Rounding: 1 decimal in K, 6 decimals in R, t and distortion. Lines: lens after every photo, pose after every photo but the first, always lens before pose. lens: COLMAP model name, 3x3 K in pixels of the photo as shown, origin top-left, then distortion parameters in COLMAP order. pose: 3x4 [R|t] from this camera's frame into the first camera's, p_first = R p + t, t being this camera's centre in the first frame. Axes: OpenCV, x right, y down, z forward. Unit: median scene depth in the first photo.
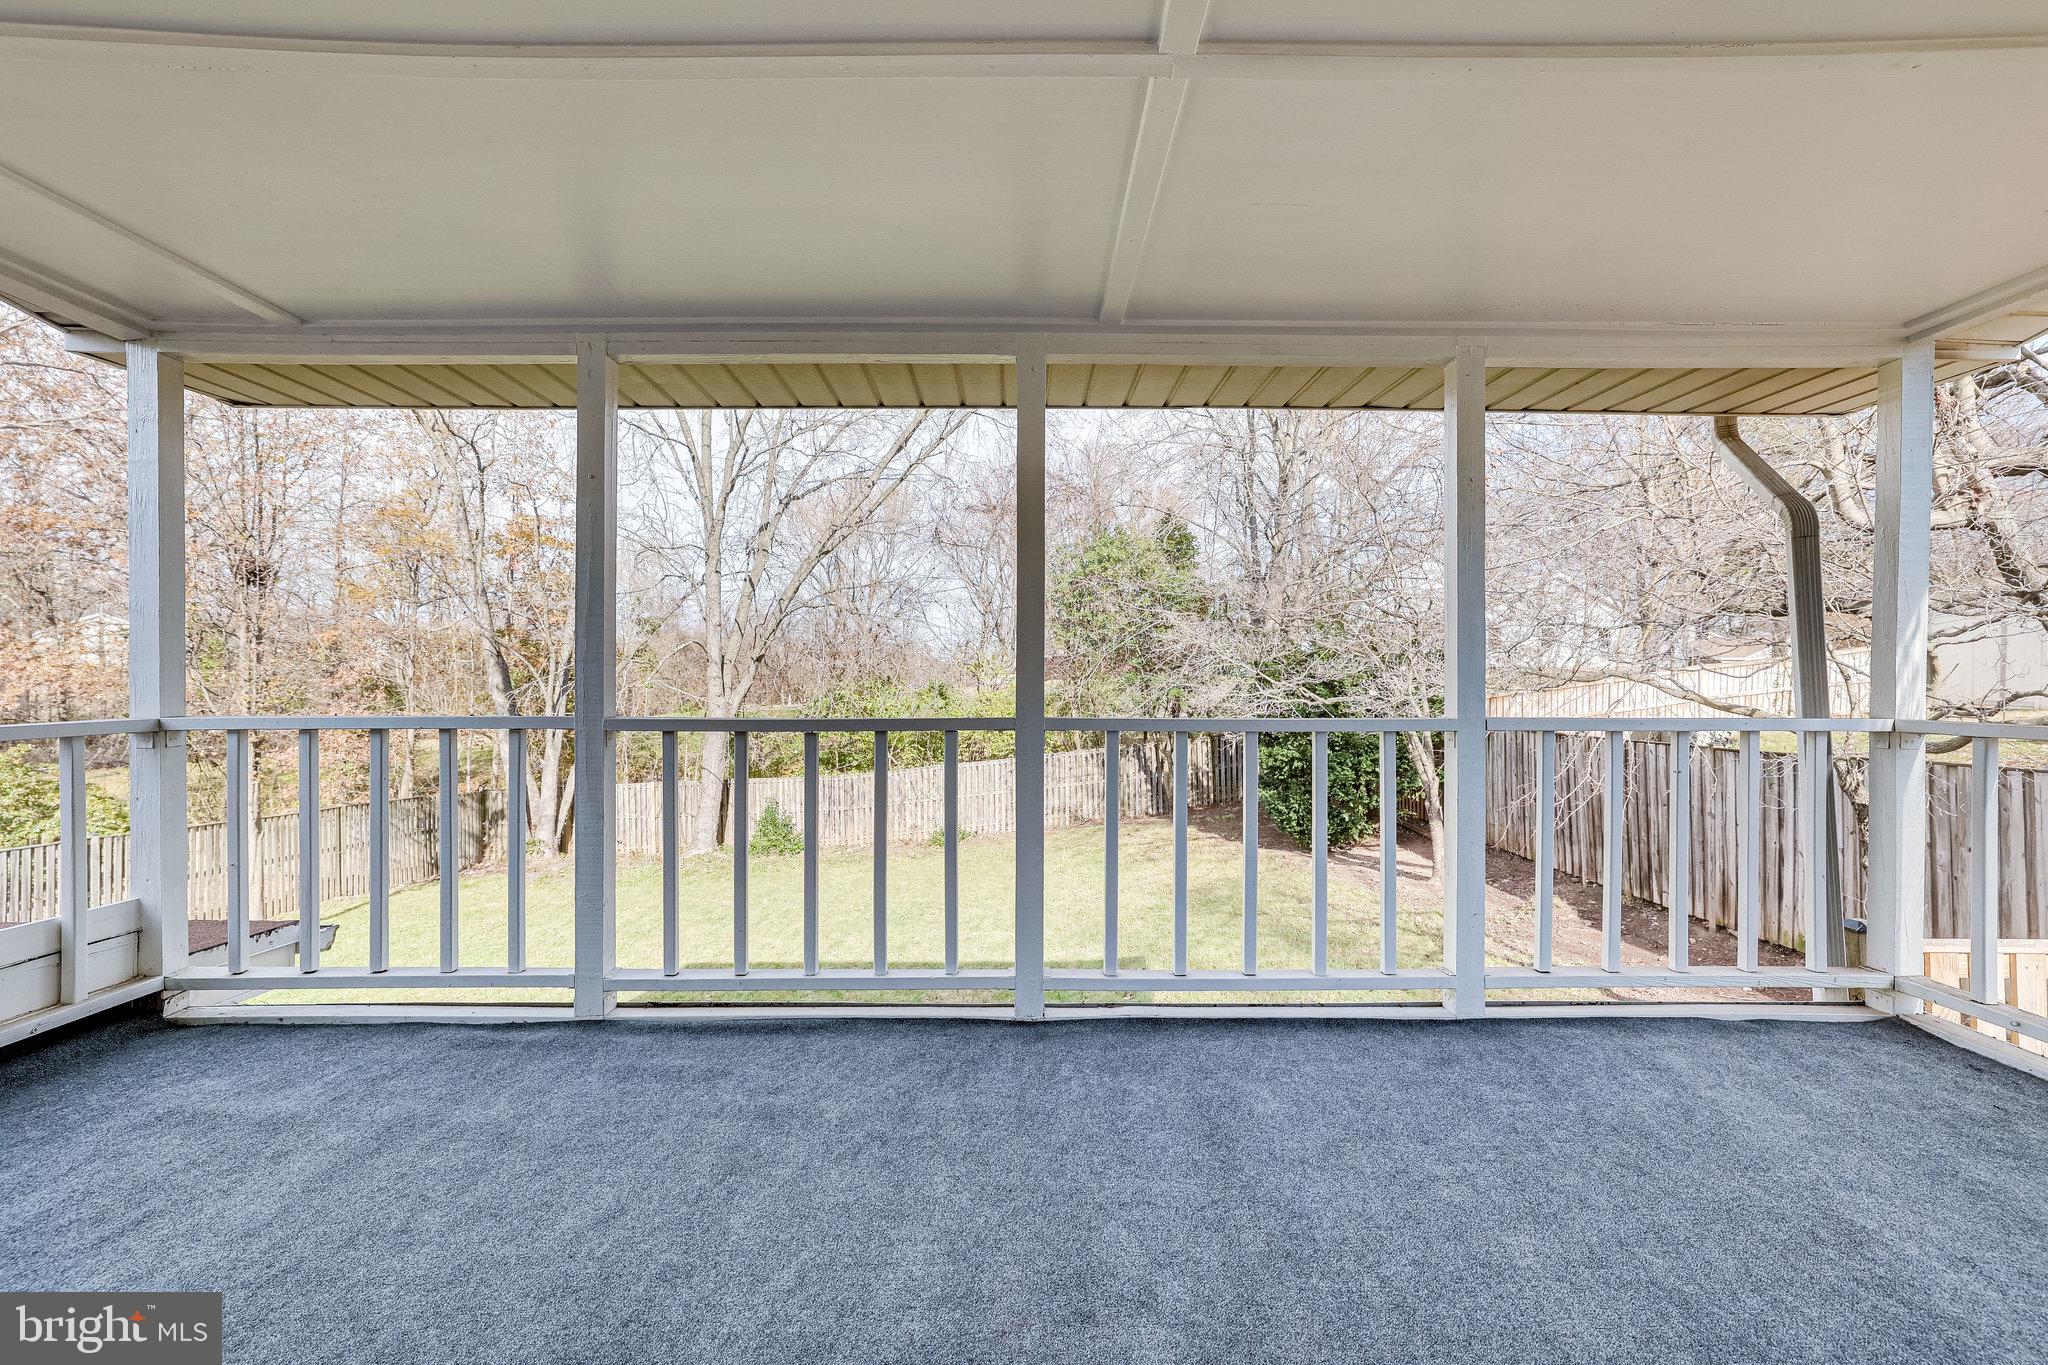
lens RADIAL K [[929.2, 0, 1022.6], [0, 929.2, 686.0], [0, 0, 1]] dist [-0.025778, 0.021548]
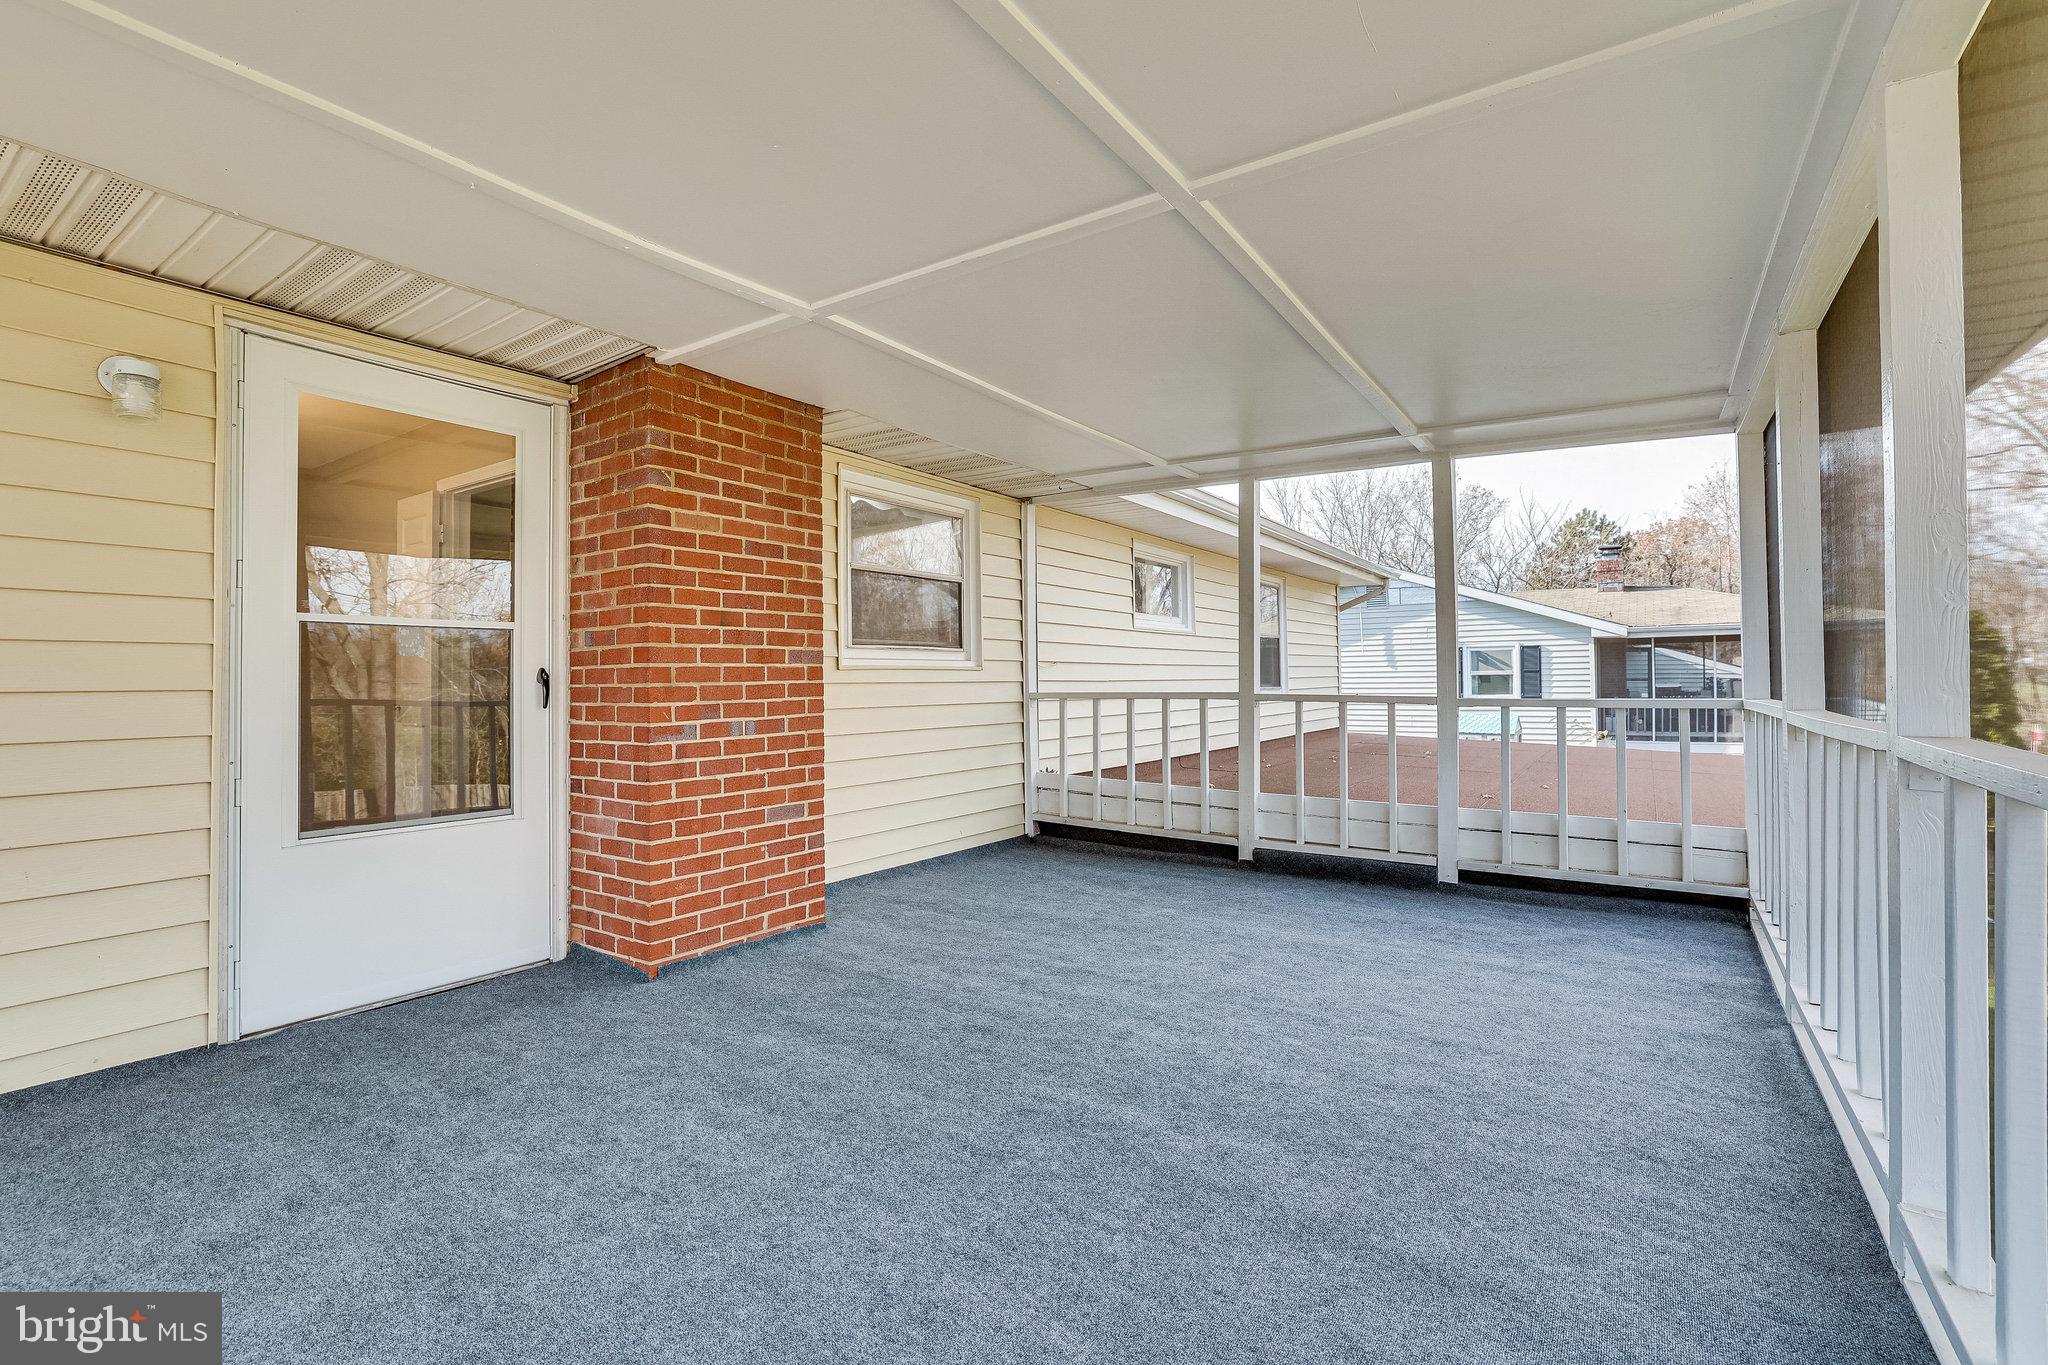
lens RADIAL K [[910.3, 0, 1022.7], [0, 910.3, 675.3], [0, 0, 1]] dist [-0.049391, 0.018975]
pose [[-0.563788, 0.000979, -0.825919, 0.724626], [-0.001064, 0.999998, 0.001911, -0.000164], [0.825919, 0.001956, -0.563785, 0.835647]]
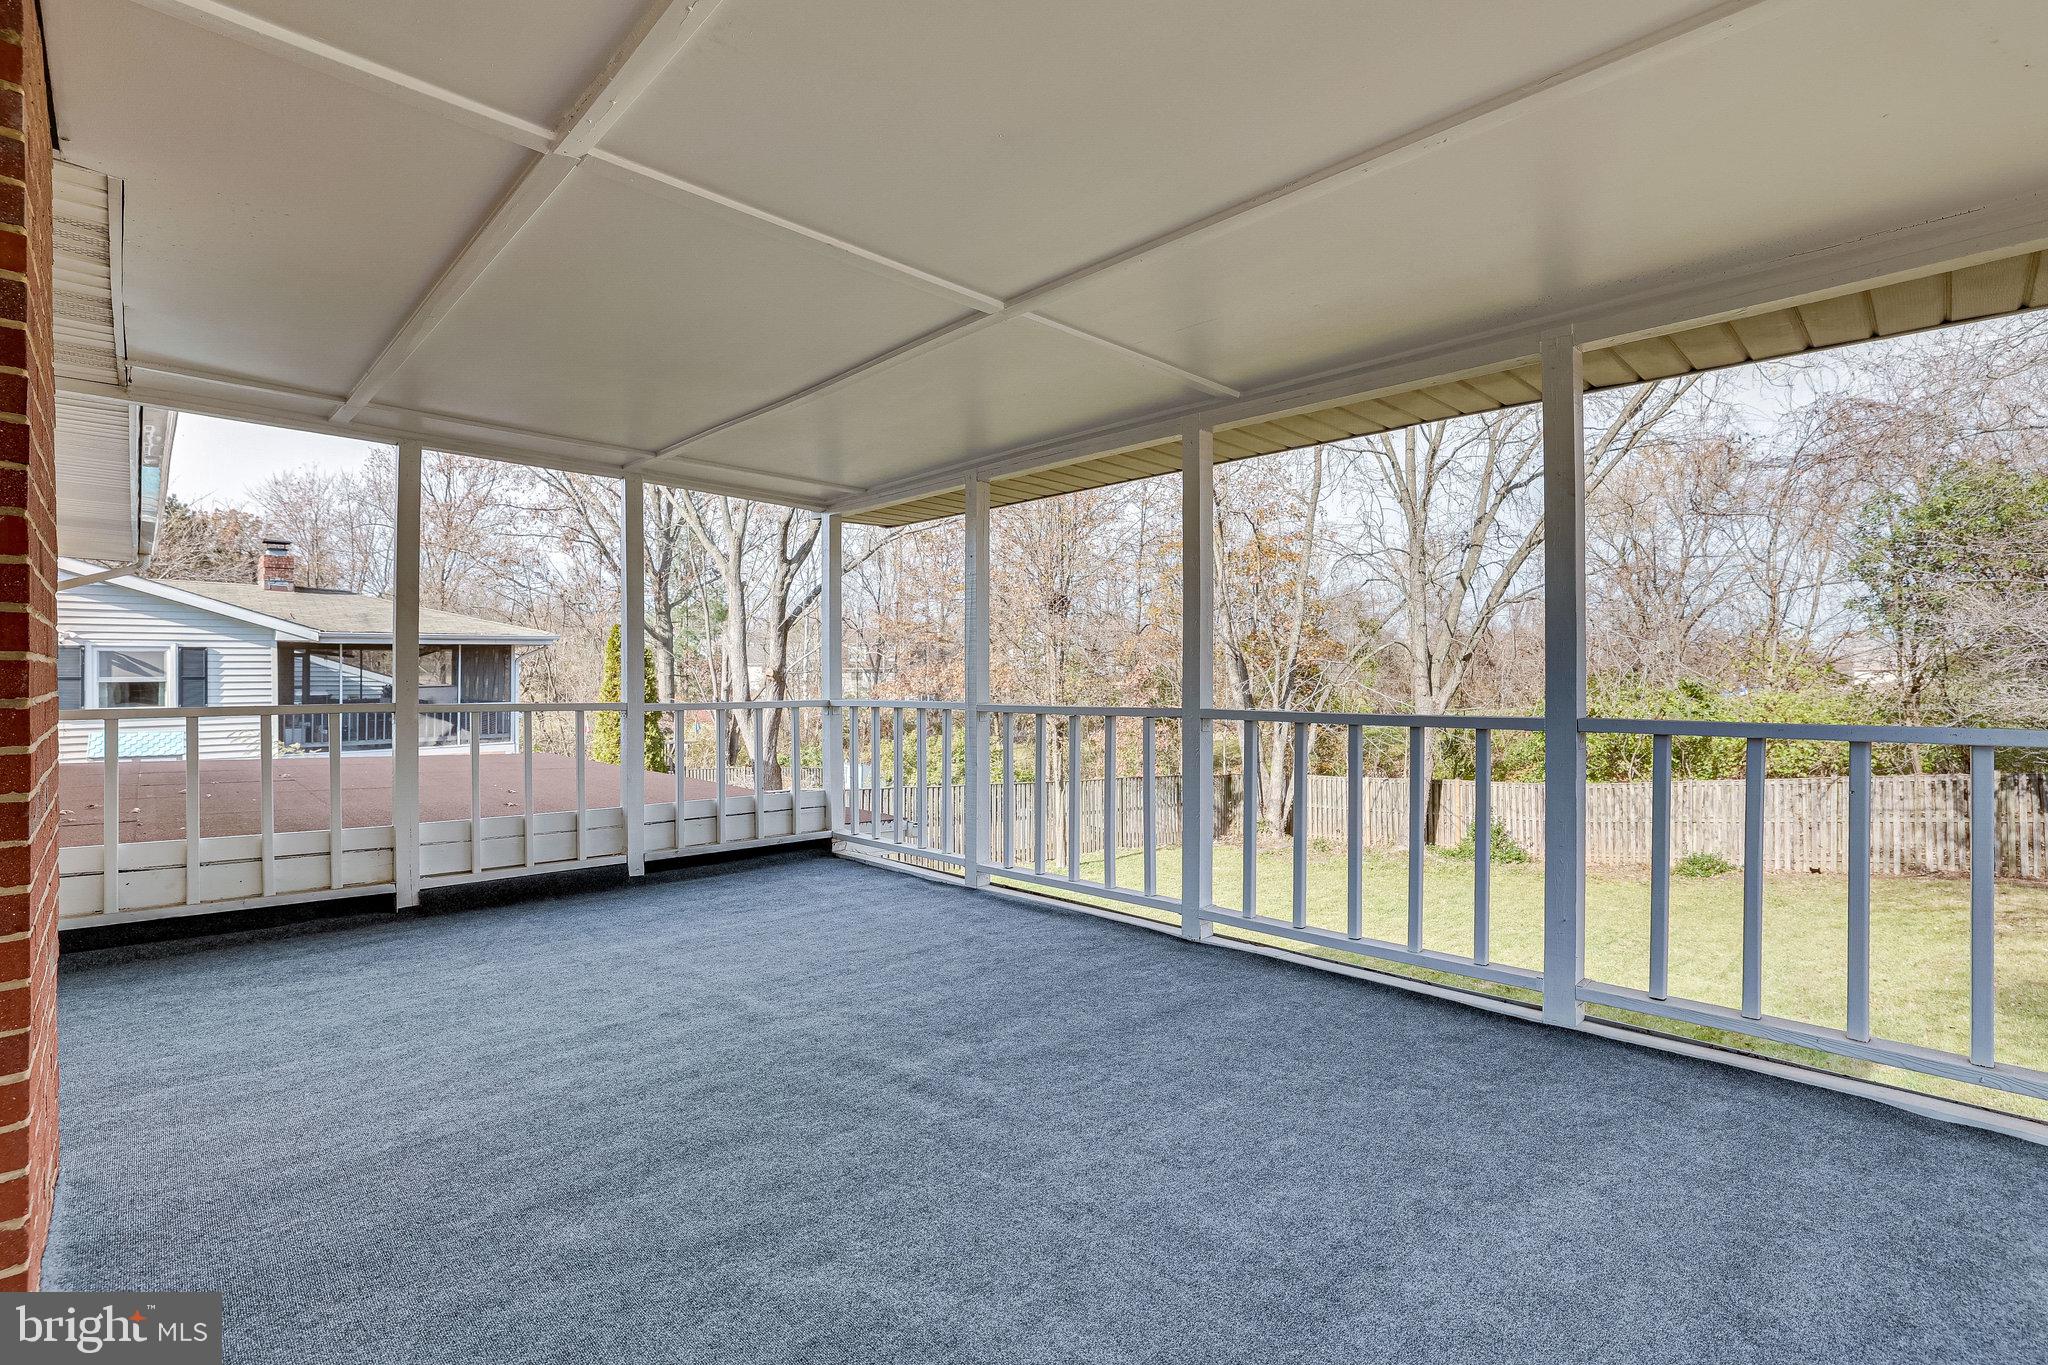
lens RADIAL K [[938.9, 0, 1025.6], [0, 938.9, 678.0], [0, 0, 1]] dist [-0.048500, 0.021445]
pose [[0.690706, -0.002532, -0.723131, 0.776504], [-0.003535, 0.999970, -0.006877, 0.001393], [0.723127, 0.007306, 0.690676, -0.079026]]
